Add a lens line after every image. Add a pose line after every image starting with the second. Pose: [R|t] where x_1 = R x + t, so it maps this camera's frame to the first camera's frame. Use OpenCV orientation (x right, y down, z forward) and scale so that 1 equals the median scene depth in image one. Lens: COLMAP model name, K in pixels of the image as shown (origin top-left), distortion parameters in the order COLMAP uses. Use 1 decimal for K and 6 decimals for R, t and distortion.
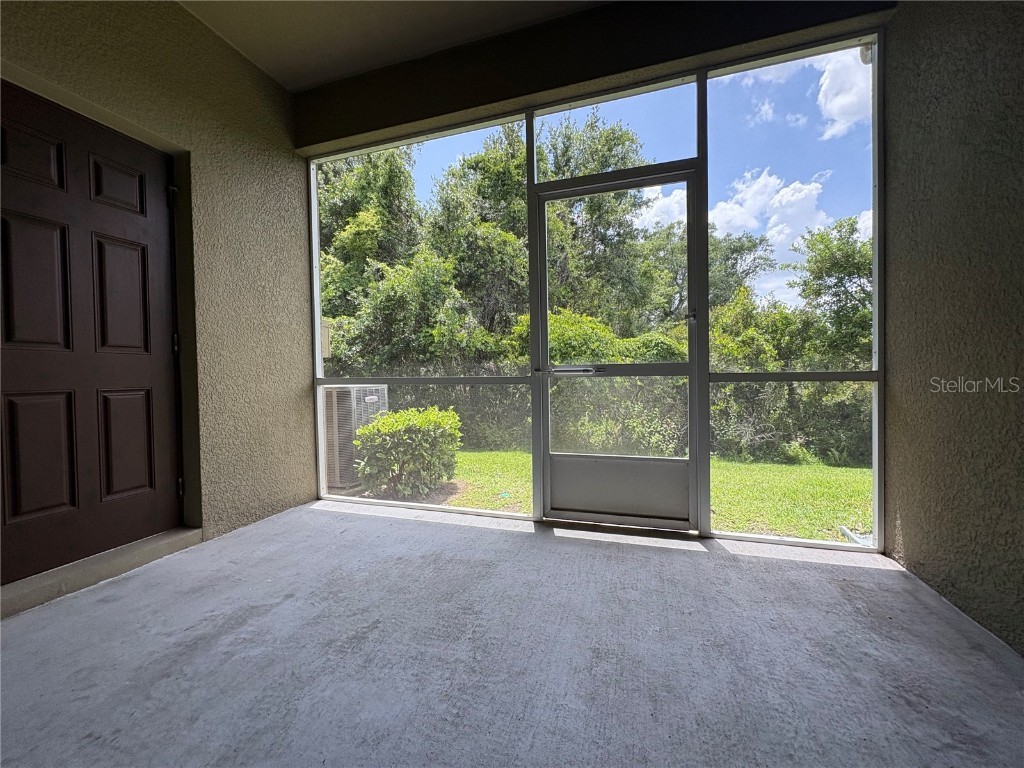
lens RADIAL K [[407.7, 0, 512.5], [0, 407.7, 383.9], [0, 0, 1]] dist [-0.005586, 0.000261]
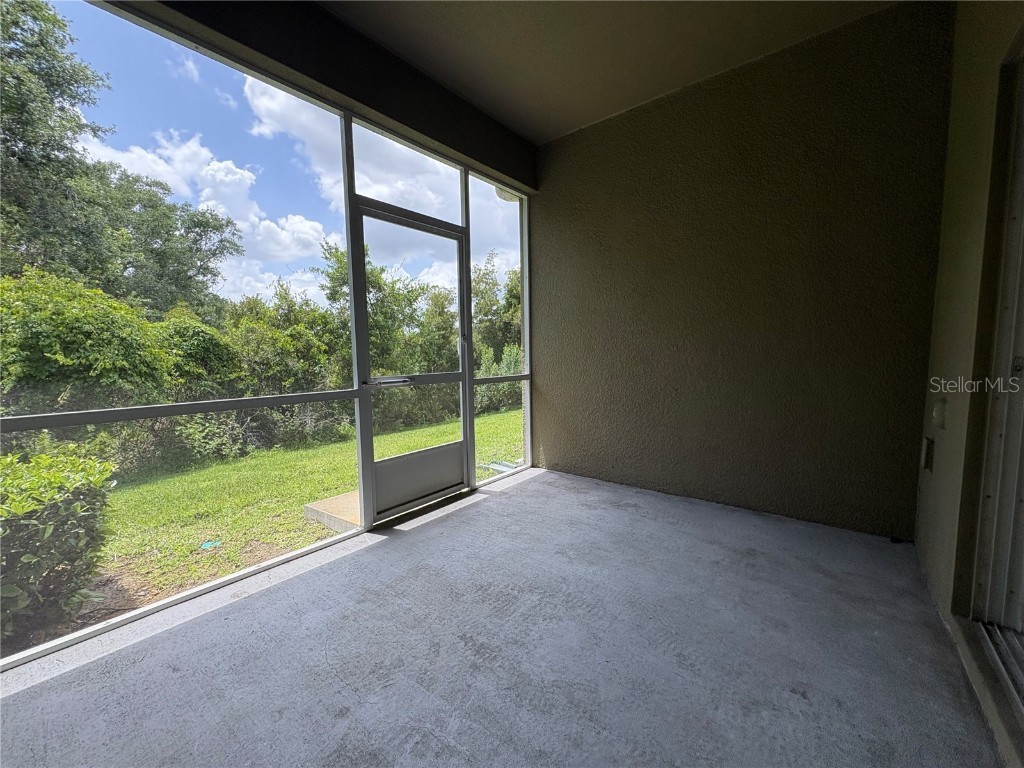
lens RADIAL K [[407.7, 0, 512.9], [0, 407.7, 385.4], [0, 0, 1]] dist [-0.005586, 0.000261]
pose [[0.362166, -0.068501, 0.929593, -0.843153], [0.029699, 0.997638, 0.061945, -0.091360], [-0.931640, 0.005173, 0.363345, 0.333469]]
